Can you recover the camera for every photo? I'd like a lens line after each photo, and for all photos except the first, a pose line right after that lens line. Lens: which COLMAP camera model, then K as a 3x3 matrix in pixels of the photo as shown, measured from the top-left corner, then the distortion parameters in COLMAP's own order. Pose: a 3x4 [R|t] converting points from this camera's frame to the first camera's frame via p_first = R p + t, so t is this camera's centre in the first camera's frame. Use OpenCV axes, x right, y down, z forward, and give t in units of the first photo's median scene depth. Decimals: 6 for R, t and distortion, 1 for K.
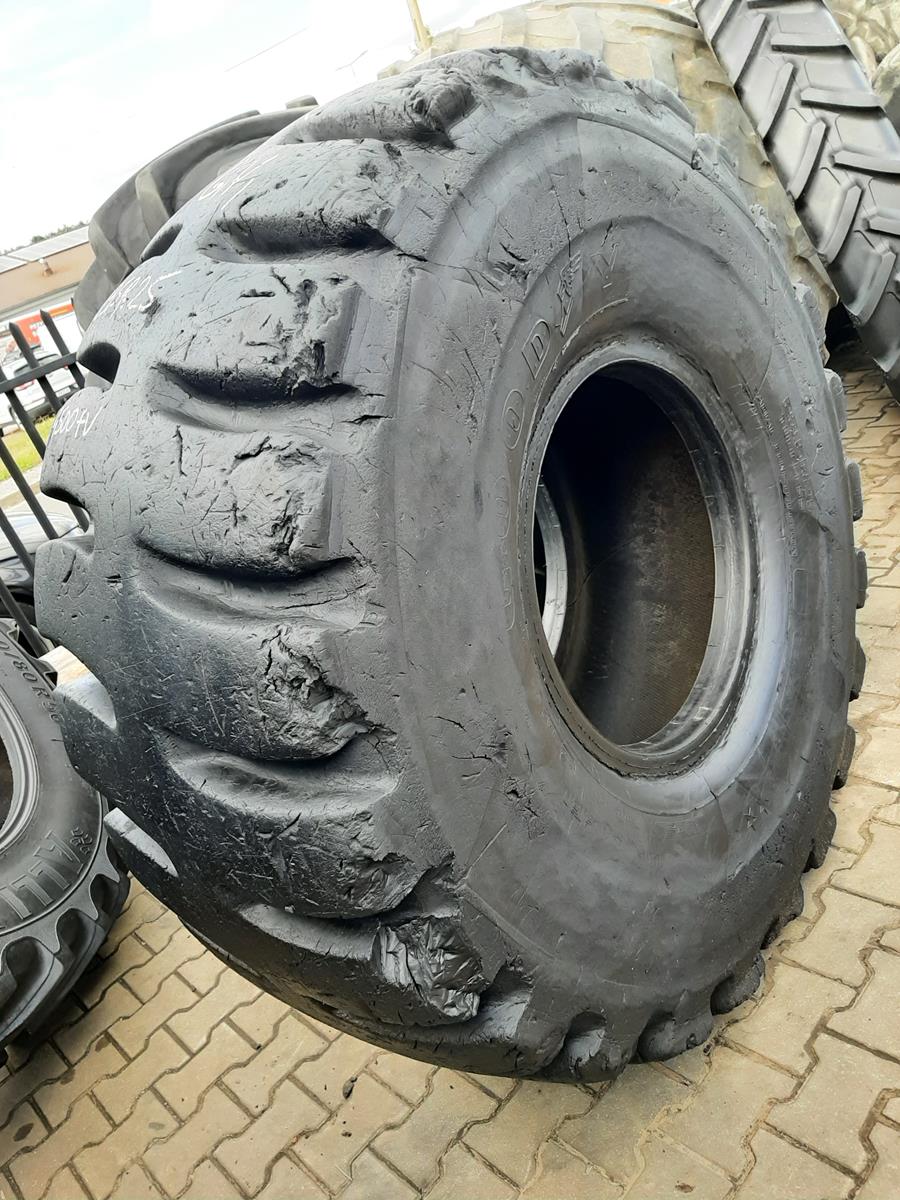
lens RADIAL K [[893.0, 0, 450.0], [0, 893.0, 600.0], [0, 0, 1]] dist [0.054269, -0.127173]
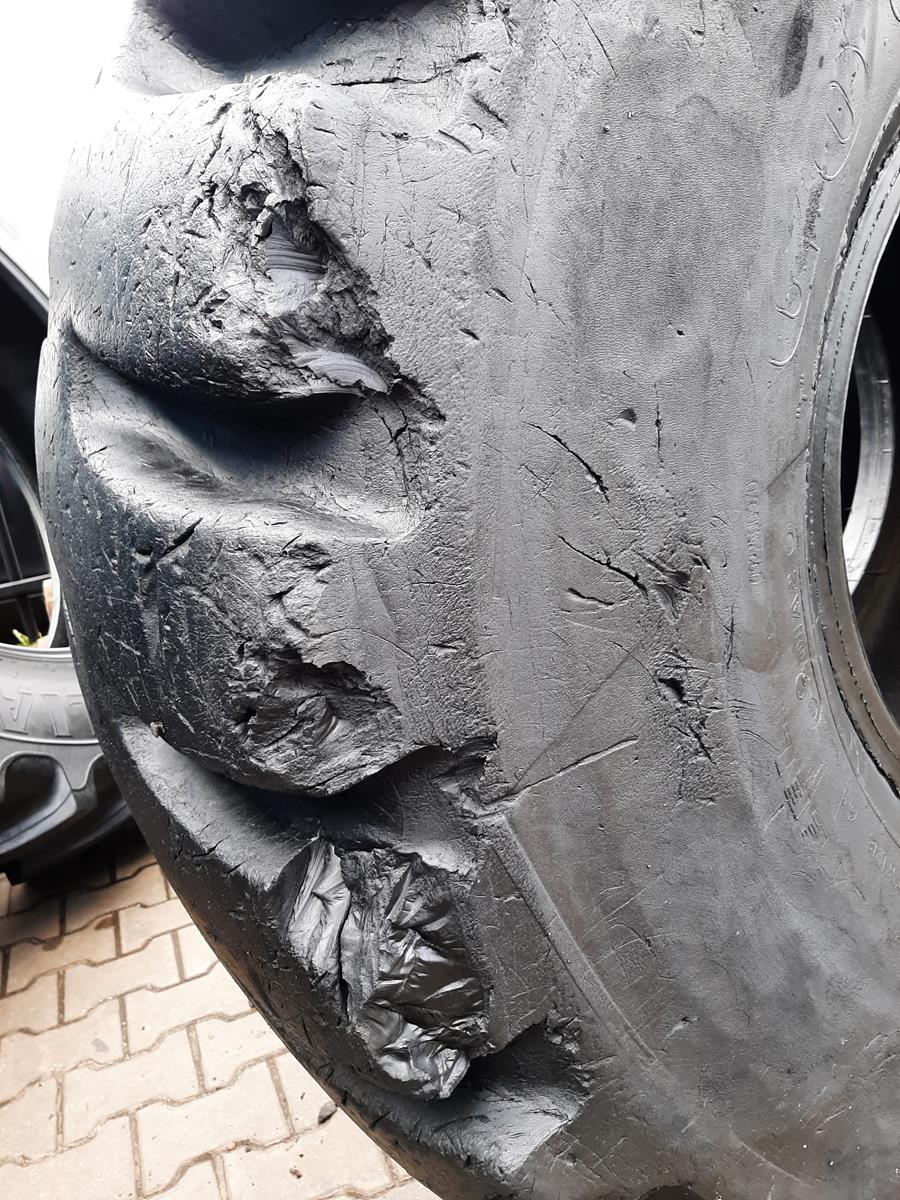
lens RADIAL K [[893.0, 0, 450.0], [0, 893.0, 600.0], [0, 0, 1]] dist [0.054269, -0.127173]
pose [[0.911729, 0.297866, -0.282889, 0.088271], [-0.307646, 0.951445, 0.010297, 0.215488], [0.272221, 0.077641, 0.959097, 0.546223]]
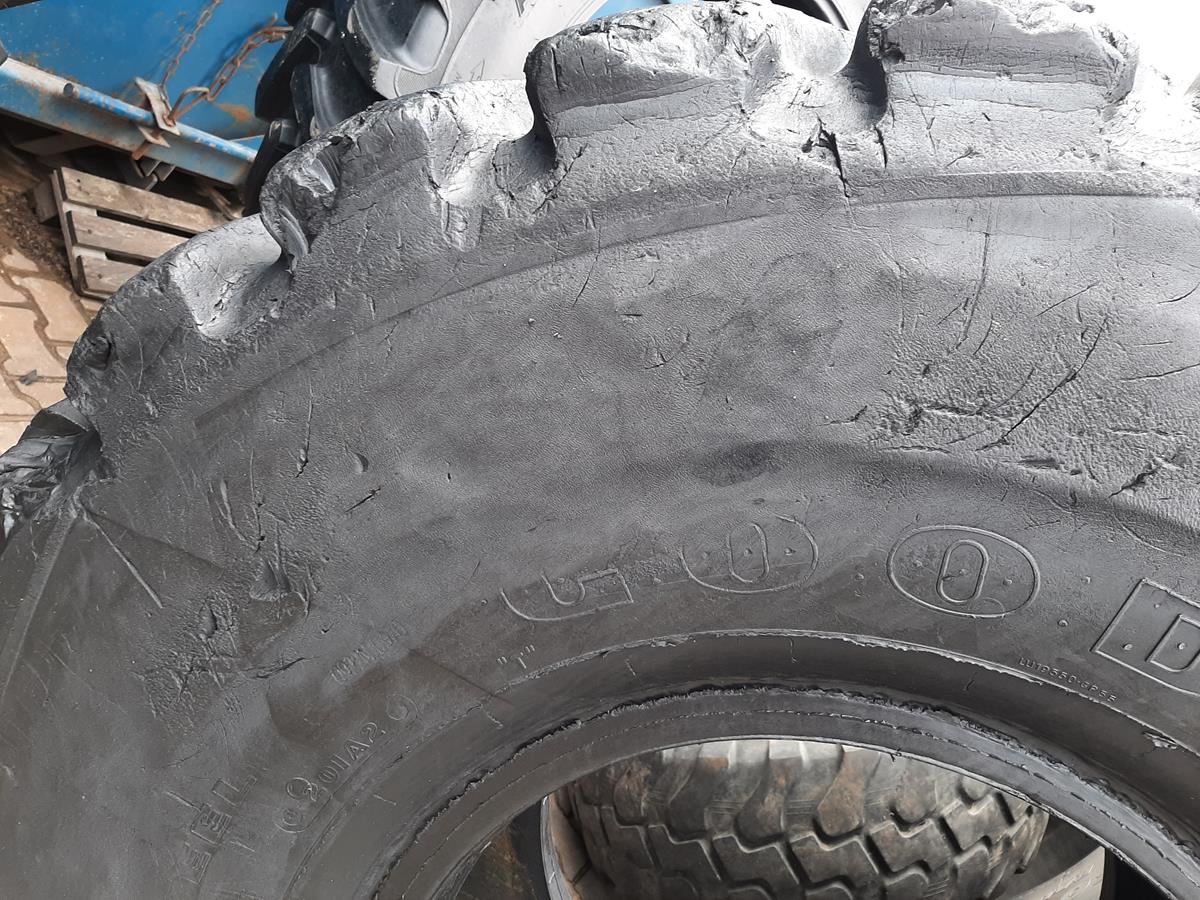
lens RADIAL K [[893.0, 0, 600.0], [0, 893.0, 450.0], [0, 0, 1]] dist [0.054269, -0.127173]
pose [[-0.047053, 0.776074, -0.628884, 0.336703], [-0.953438, 0.152863, 0.259977, -0.171199], [0.297895, 0.611835, 0.732746, 0.646790]]
